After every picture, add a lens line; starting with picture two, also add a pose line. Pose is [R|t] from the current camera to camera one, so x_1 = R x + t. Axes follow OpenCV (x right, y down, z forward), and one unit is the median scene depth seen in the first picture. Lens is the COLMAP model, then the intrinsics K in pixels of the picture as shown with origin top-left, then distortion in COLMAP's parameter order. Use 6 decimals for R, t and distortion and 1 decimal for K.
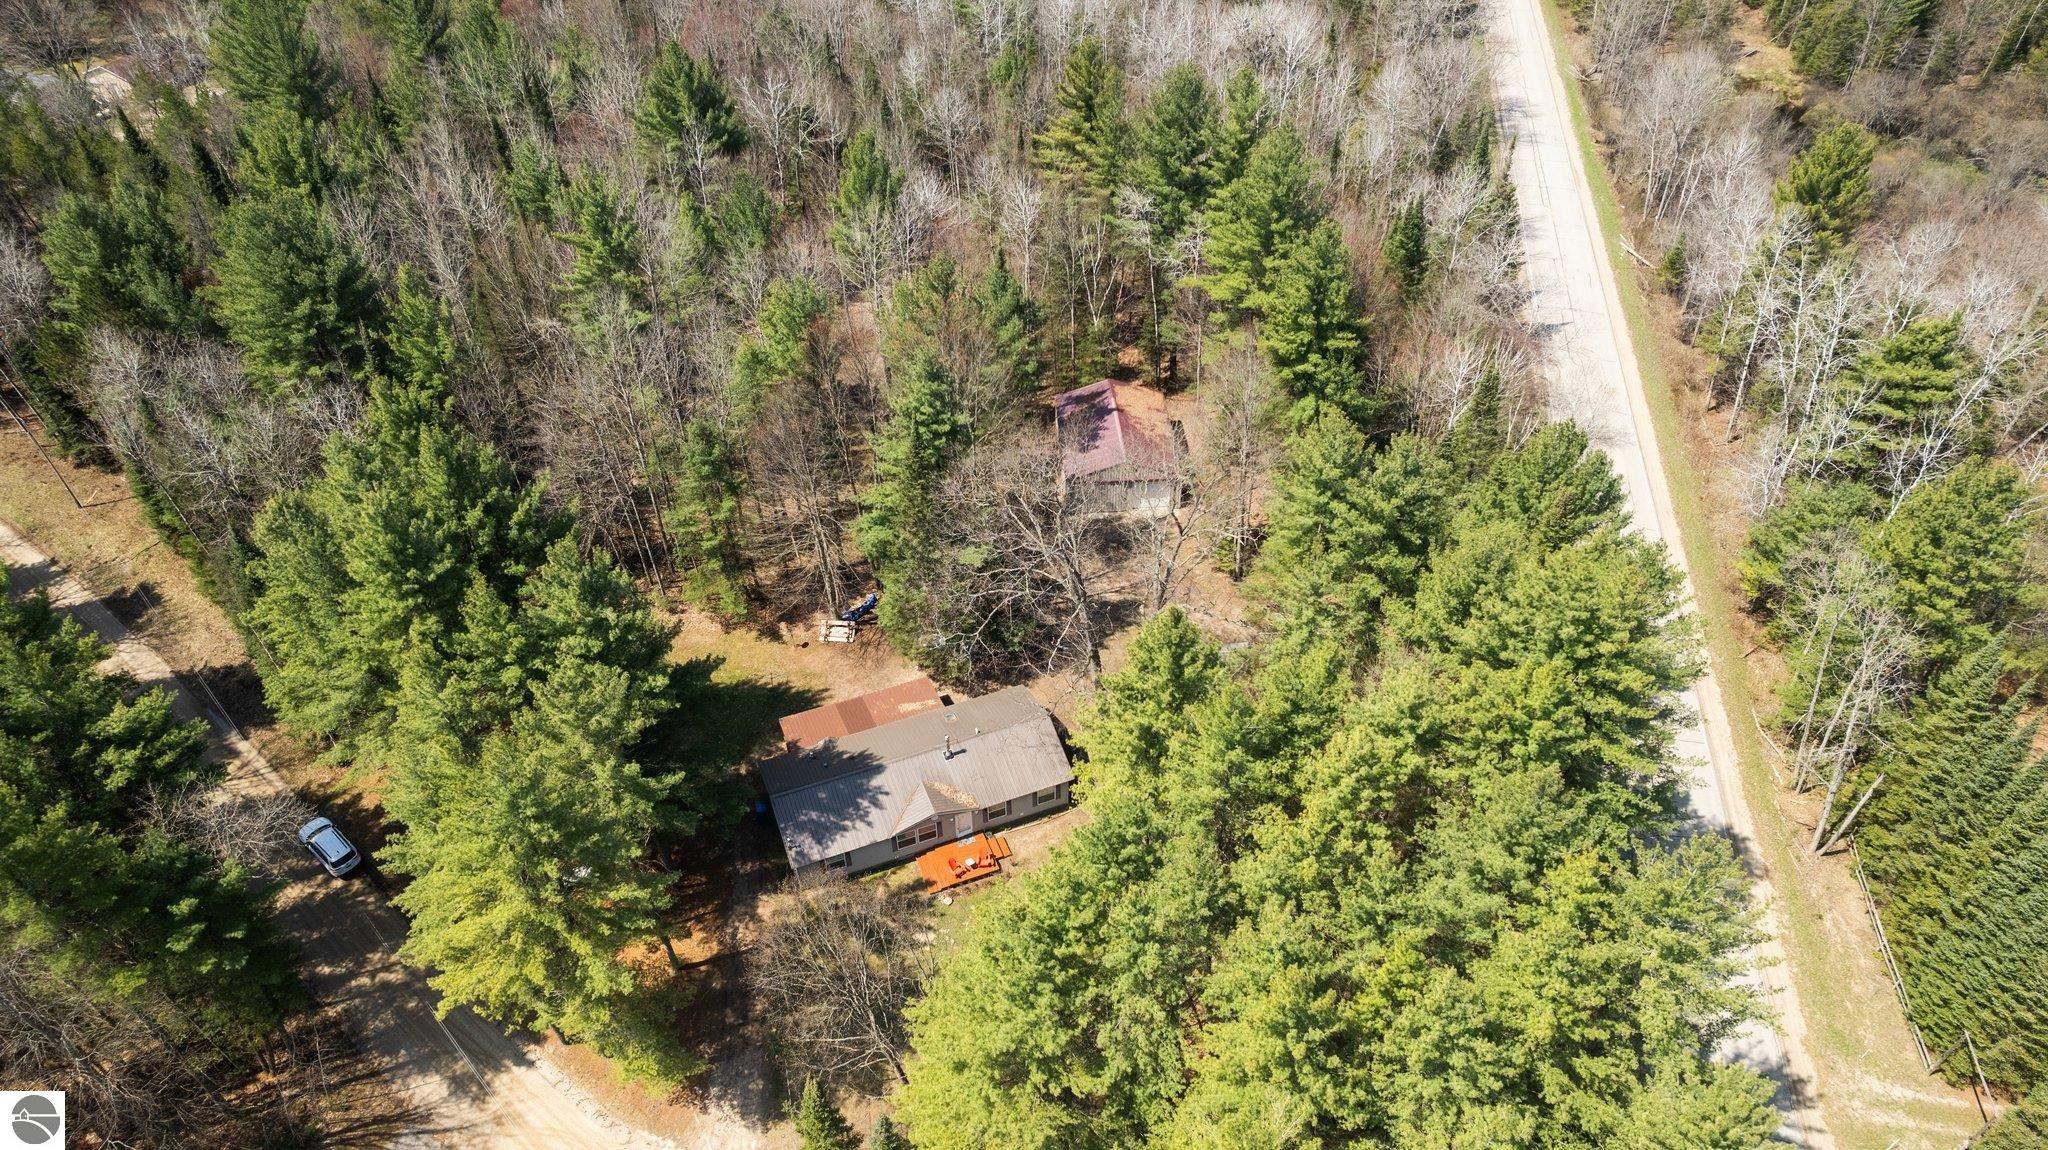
lens RADIAL K [[1325.9, 0, 1025.9], [0, 1325.9, 580.8], [0, 0, 1]] dist [0.049155, 0.001121]
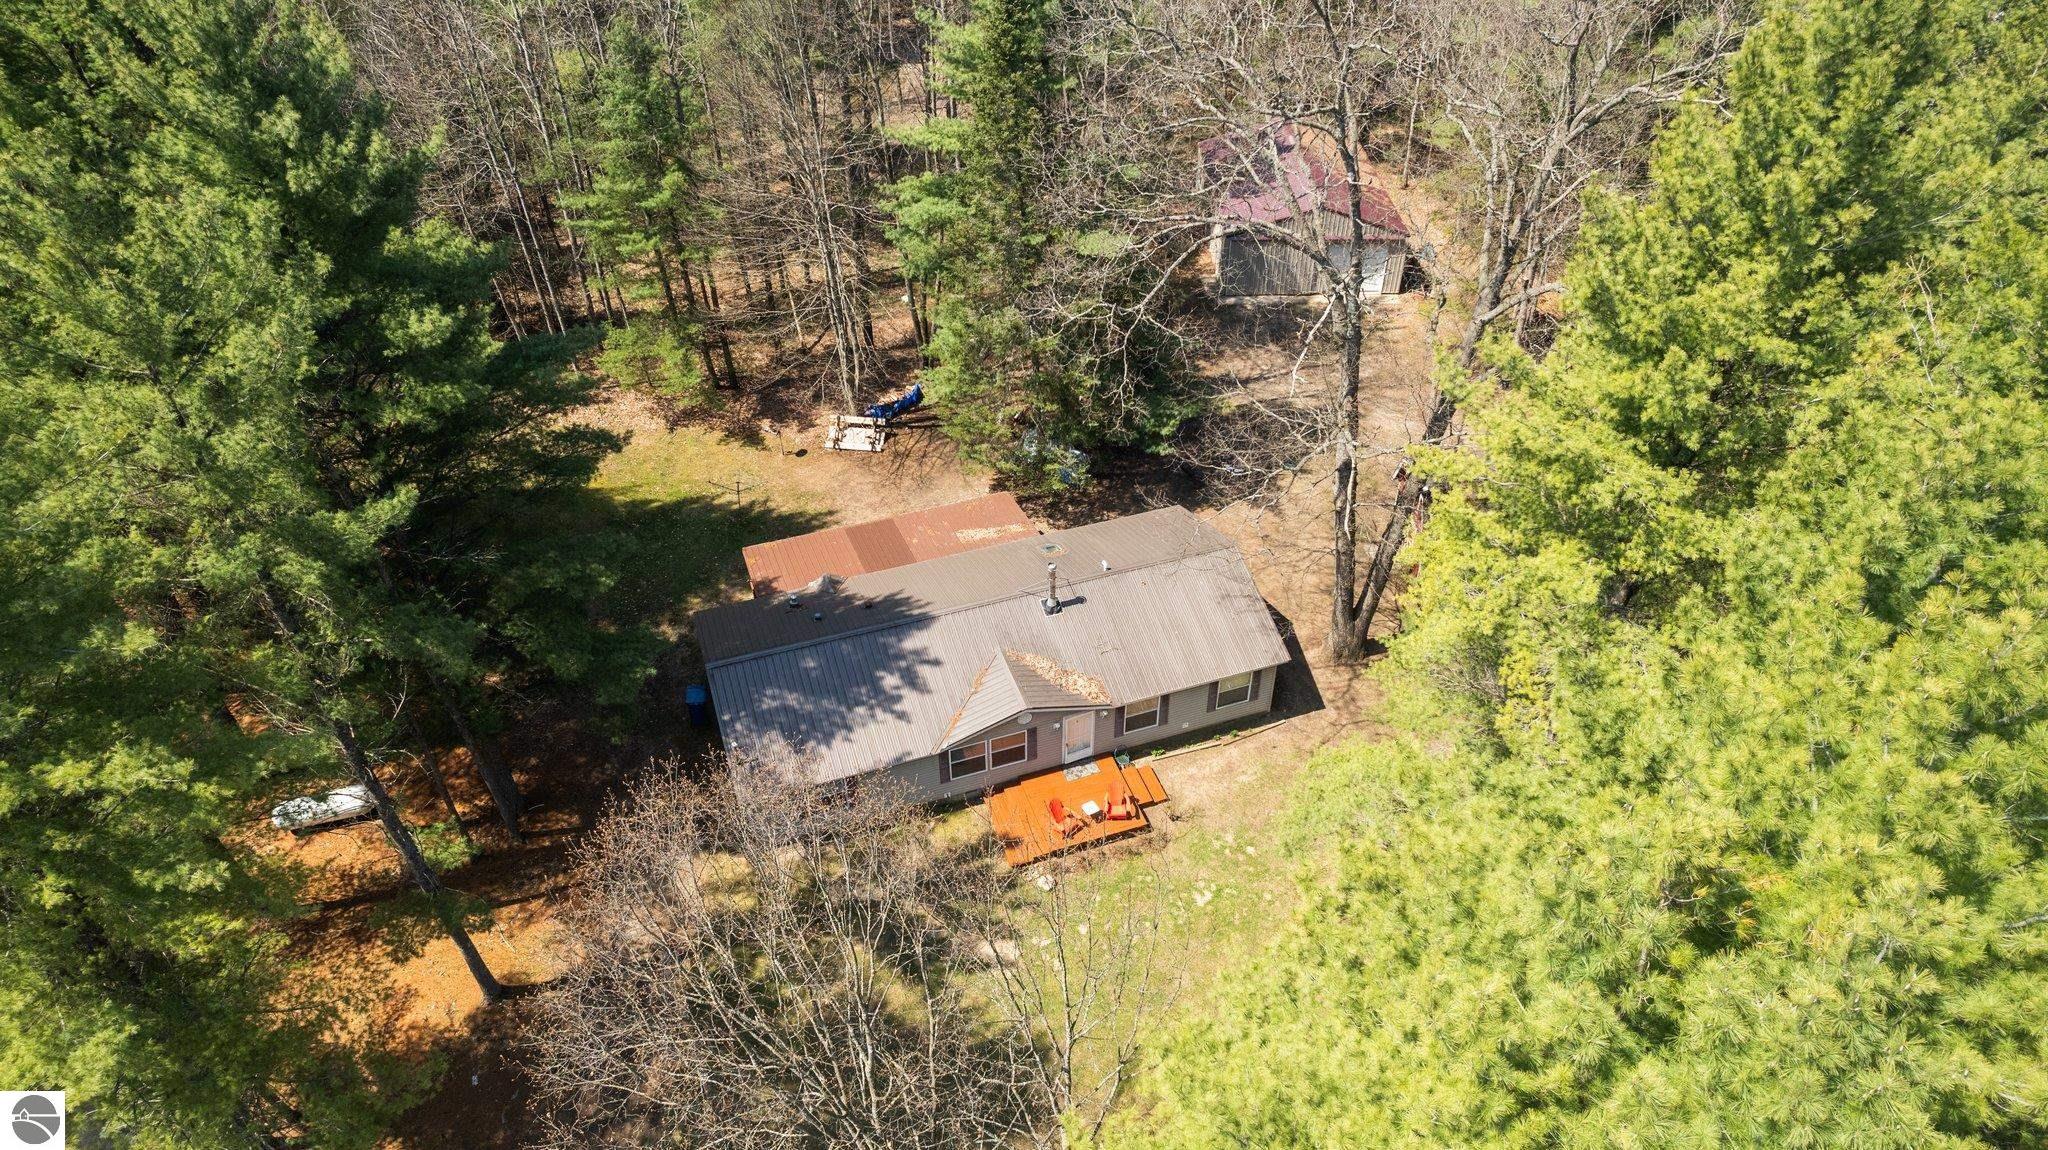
lens RADIAL K [[1325.9, 0, 1026.4], [0, 1325.9, 569.3], [0, 0, 1]] dist [0.049155, 0.001121]
pose [[0.999032, 0.038433, -0.021411, -0.058334], [-0.038838, 0.999068, -0.018835, 0.127959], [0.020667, 0.019648, 0.999593, 0.476349]]
